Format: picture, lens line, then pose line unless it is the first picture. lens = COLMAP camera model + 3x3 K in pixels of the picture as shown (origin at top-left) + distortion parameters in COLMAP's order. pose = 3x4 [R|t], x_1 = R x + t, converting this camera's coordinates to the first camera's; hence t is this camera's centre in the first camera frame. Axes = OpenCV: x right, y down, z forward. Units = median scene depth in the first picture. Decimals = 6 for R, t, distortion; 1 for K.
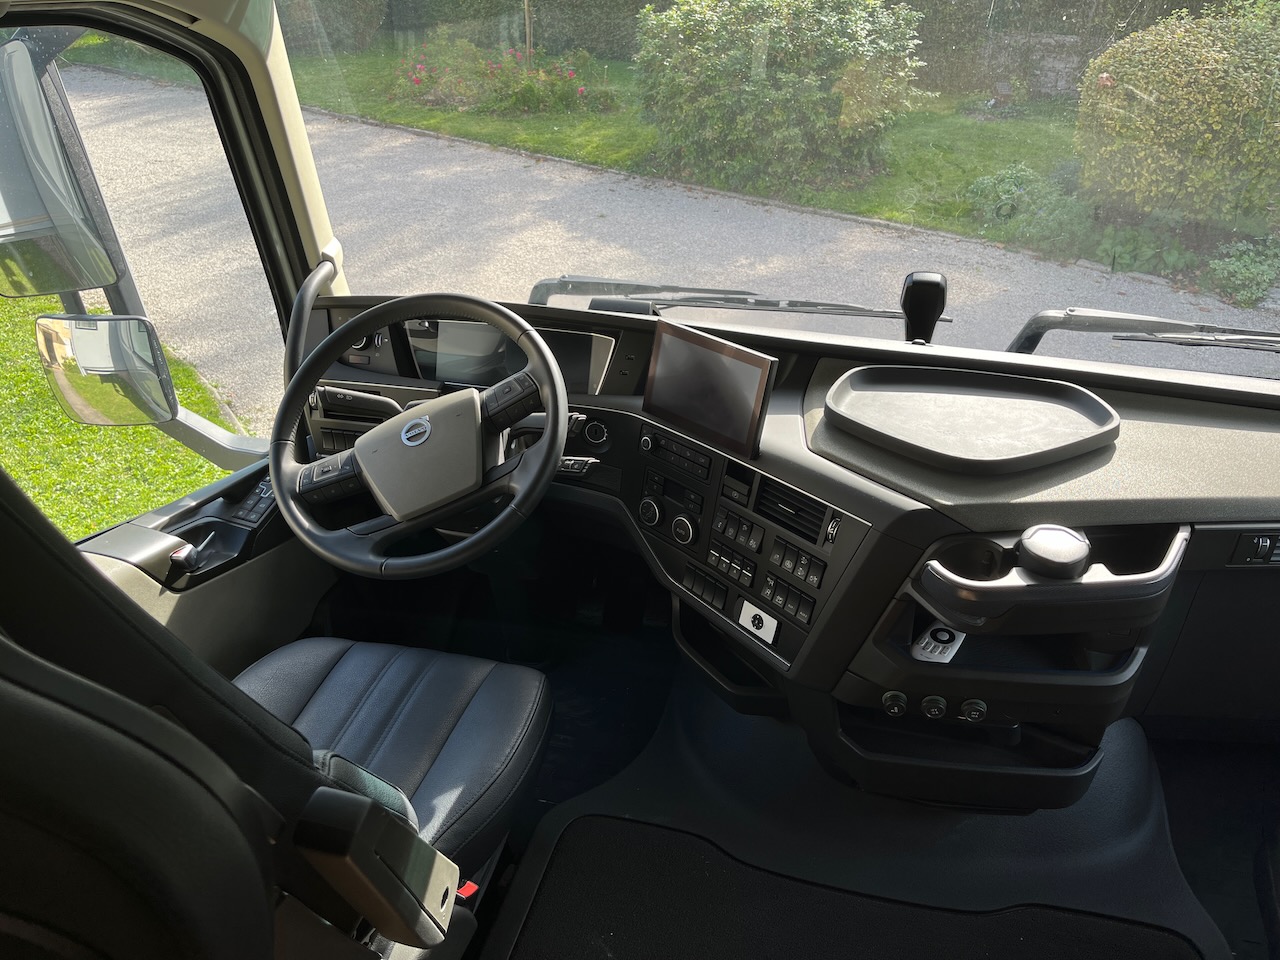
lens RADIAL K [[993.1, 0, 640.9], [0, 993.1, 475.0], [0, 0, 1]] dist [0.033407, -0.060638]
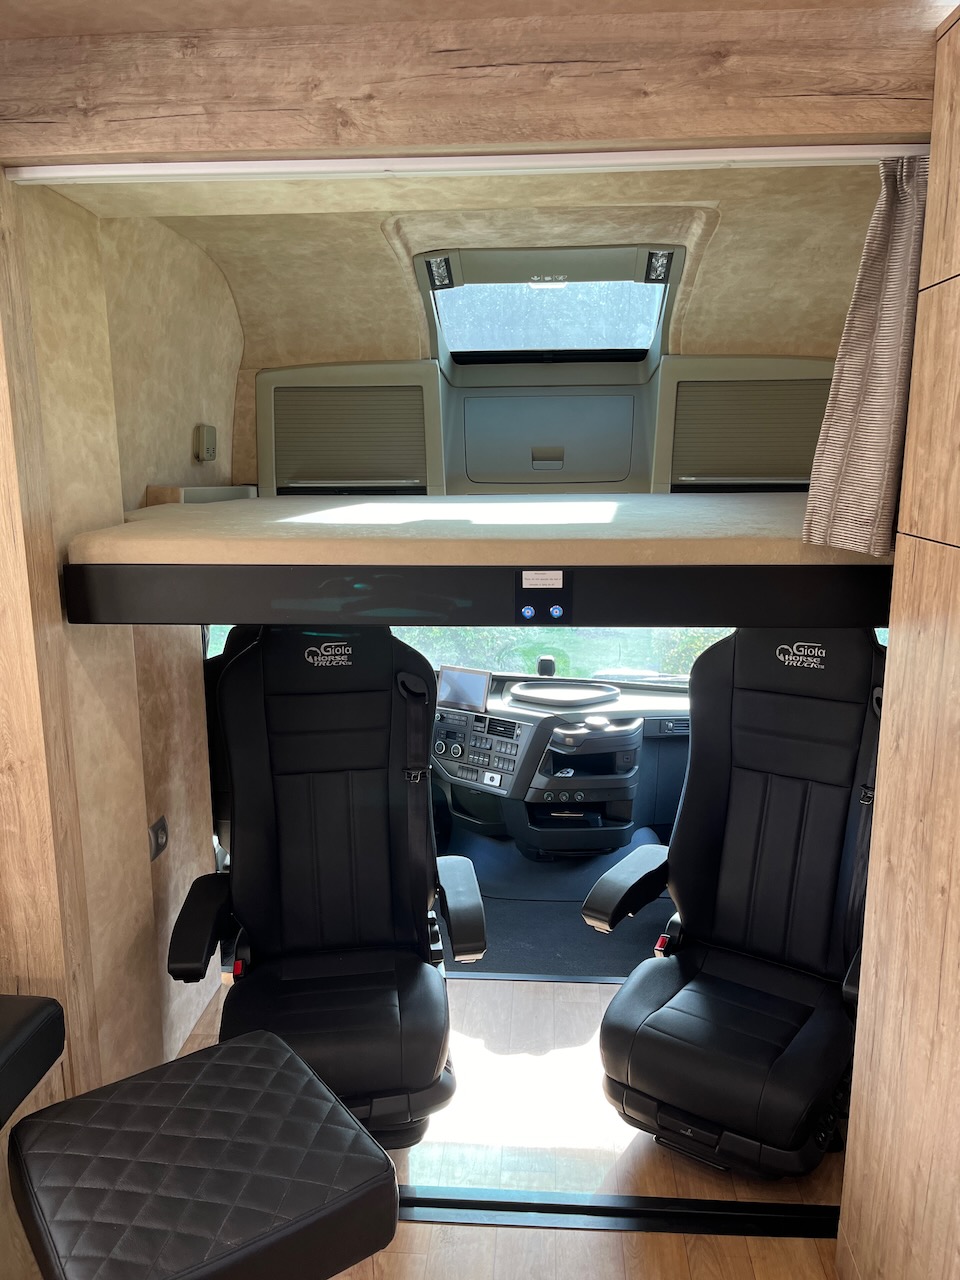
lens RADIAL K [[993.1, 0, 478.2], [0, 993.1, 641.1], [0, 0, 1]] dist [0.033407, -0.060638]
pose [[0.981778, -0.013550, 0.189547, -0.365936], [0.078869, 0.936546, -0.341557, 0.649504], [-0.172891, 0.350282, 0.920549, -1.326198]]
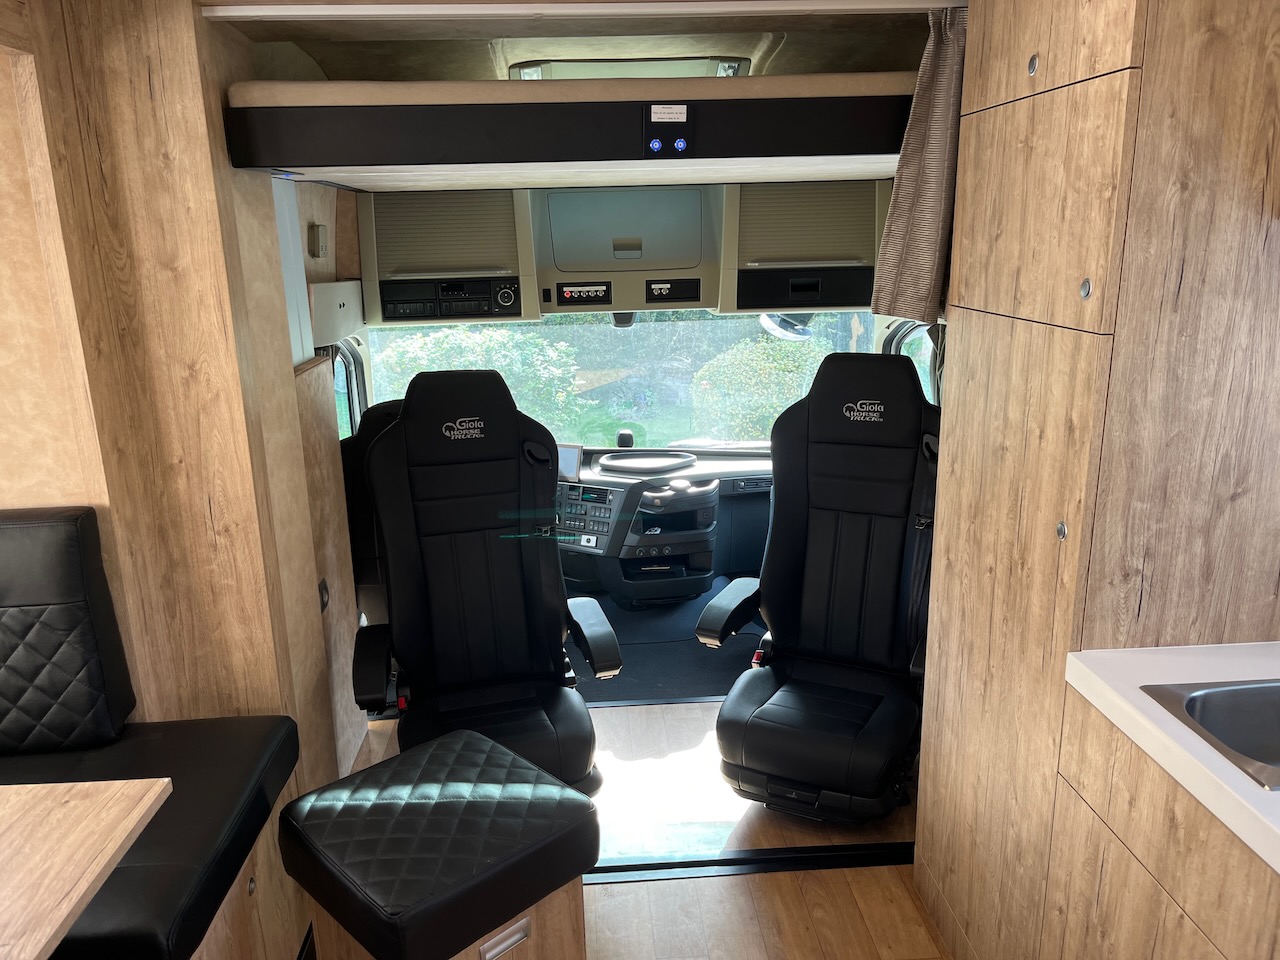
lens RADIAL K [[993.1, 0, 634.6], [0, 993.1, 486.7], [0, 0, 1]] dist [0.033407, -0.060638]
pose [[0.948056, -0.072918, 0.309634, -0.582813], [0.162024, 0.948340, -0.272763, 0.757386], [-0.273749, 0.308762, 0.910894, -1.526397]]
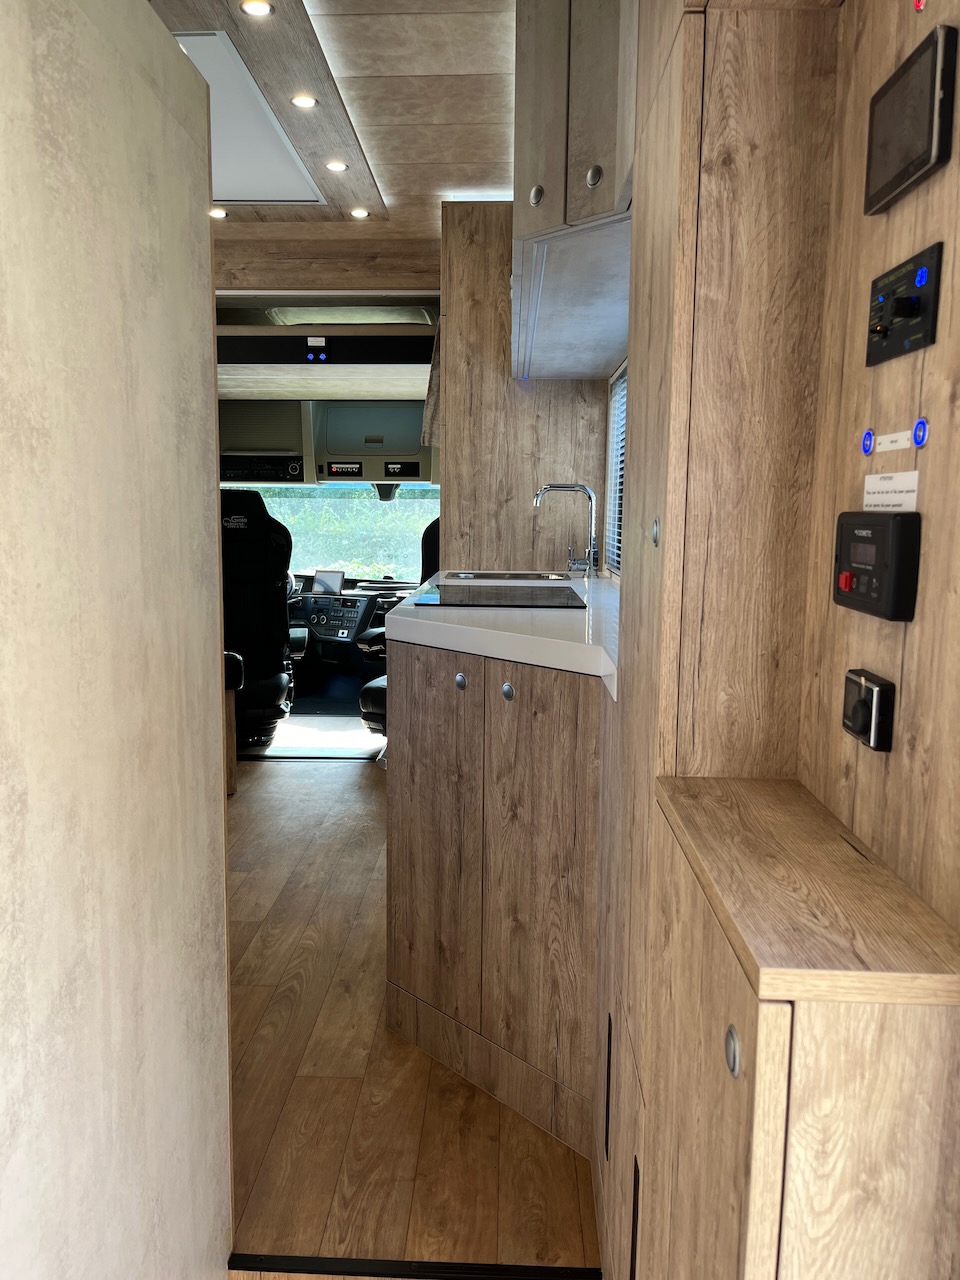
lens RADIAL K [[993.1, 0, 479.4], [0, 993.1, 639.1], [0, 0, 1]] dist [0.033407, -0.060638]
pose [[0.973704, 0.008299, 0.227666, -0.260534], [0.085366, 0.913235, -0.398389, 1.812125], [-0.211218, 0.407348, 0.888512, -2.681292]]
